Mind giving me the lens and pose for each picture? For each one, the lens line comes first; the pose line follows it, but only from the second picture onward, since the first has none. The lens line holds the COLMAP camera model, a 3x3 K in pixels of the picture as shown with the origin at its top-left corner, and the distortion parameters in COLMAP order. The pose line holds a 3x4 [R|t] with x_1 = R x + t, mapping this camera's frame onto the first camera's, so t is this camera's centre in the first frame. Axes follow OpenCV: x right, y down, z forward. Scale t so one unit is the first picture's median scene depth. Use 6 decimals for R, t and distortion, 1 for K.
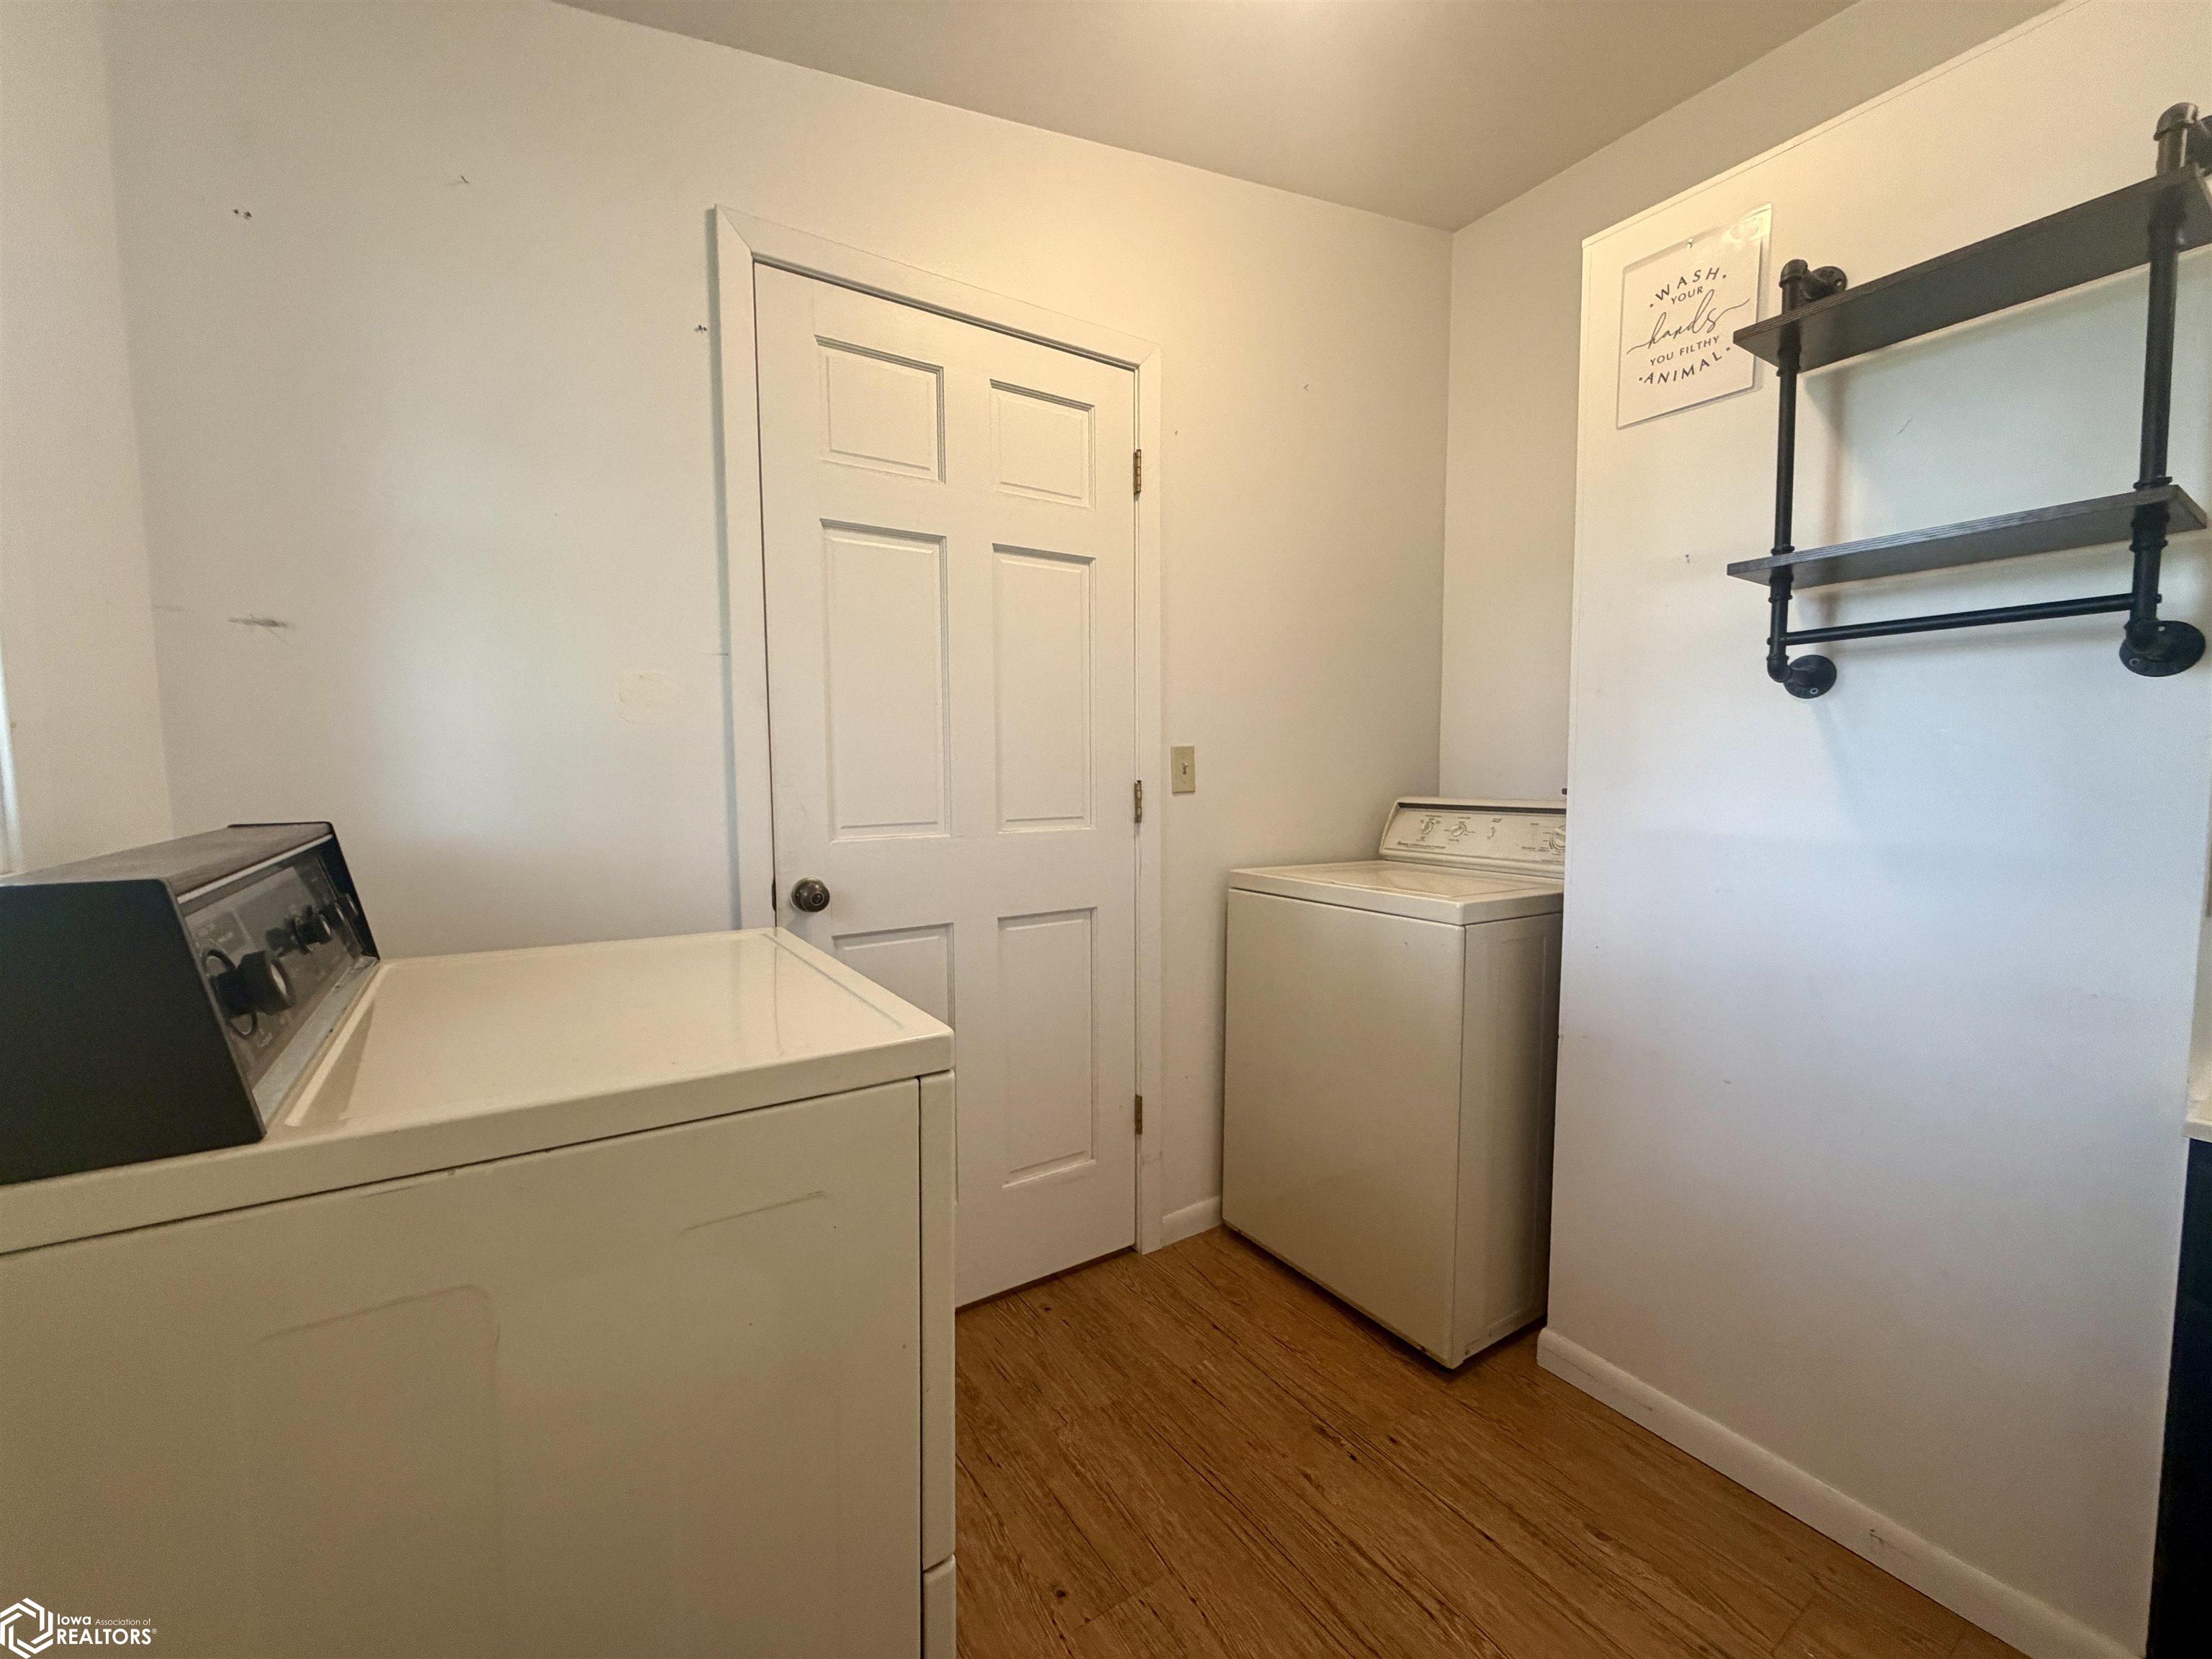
lens RADIAL K [[885.5, 0, 1103.3], [0, 885.5, 832.4], [0, 0, 1]] dist [0.001005, 0.000095]
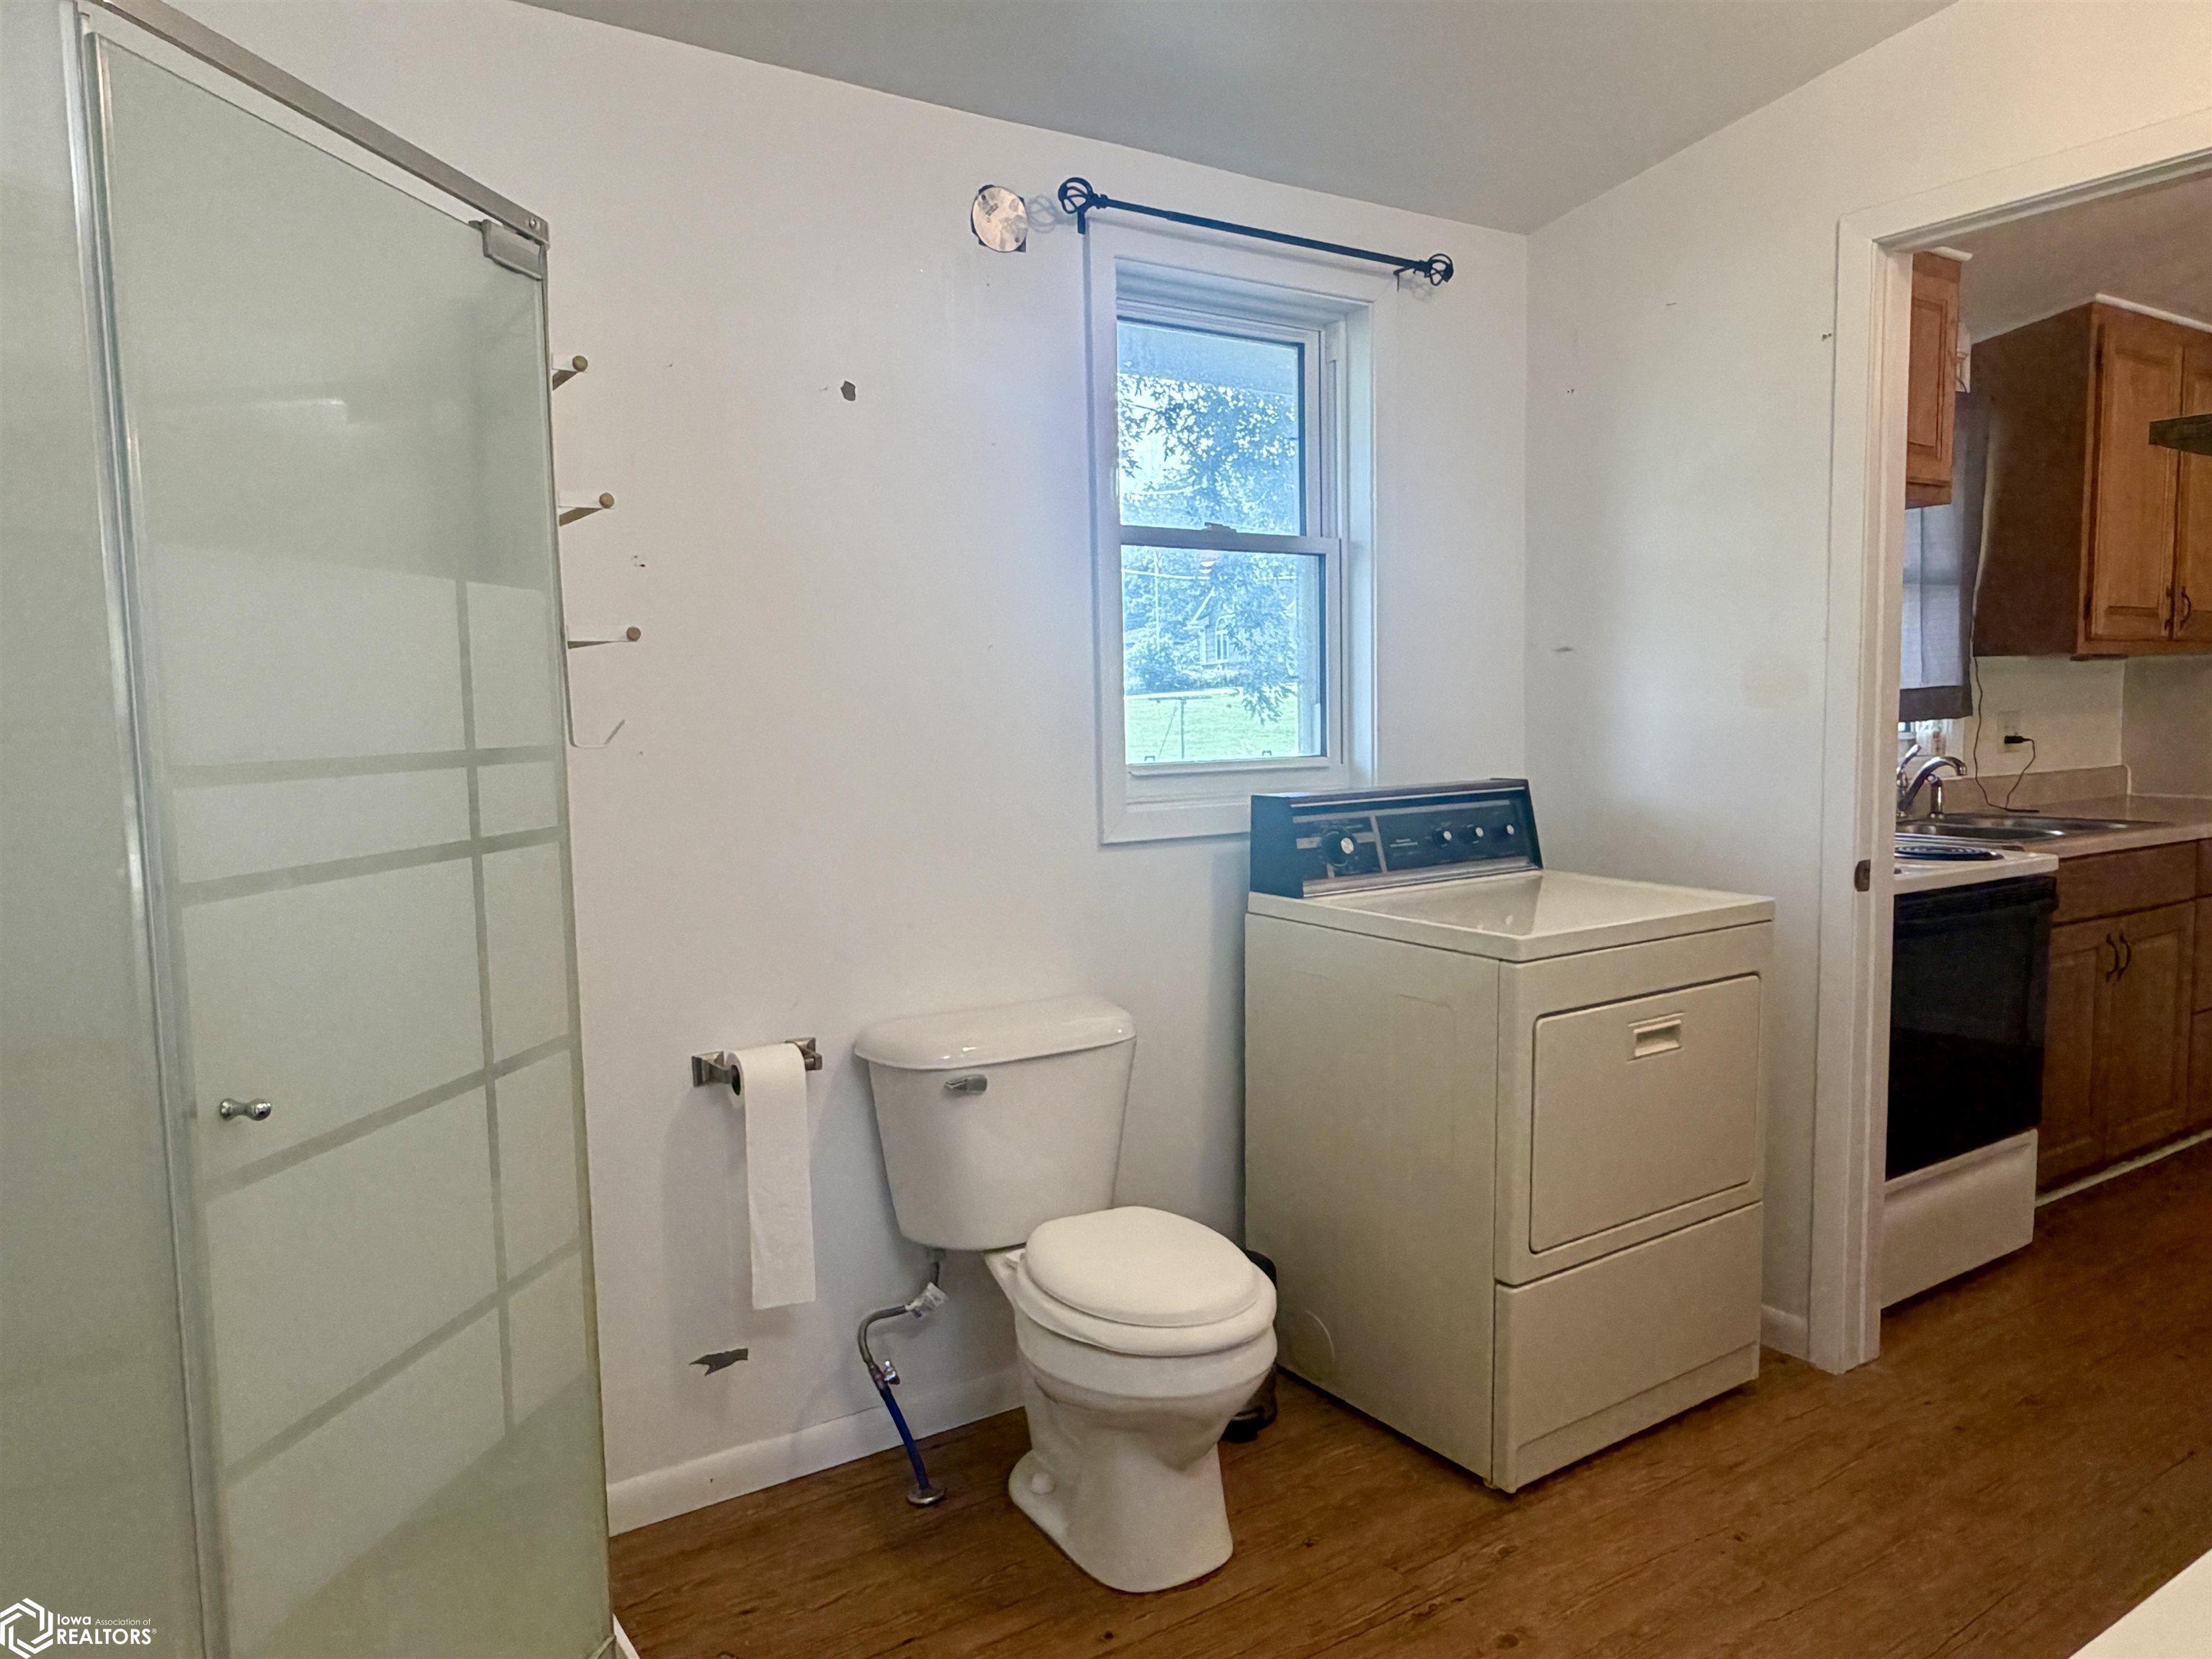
lens RADIAL K [[1487.0, 0, 1097.5], [0, 1487.0, 835.4], [0, 0, 1]] dist [0.000475, 0.001322]
pose [[0.002960, 0.092167, -0.995739, 1.242013], [-0.056274, 0.994181, 0.091856, -0.077392], [0.998411, 0.055763, 0.008130, 0.127382]]
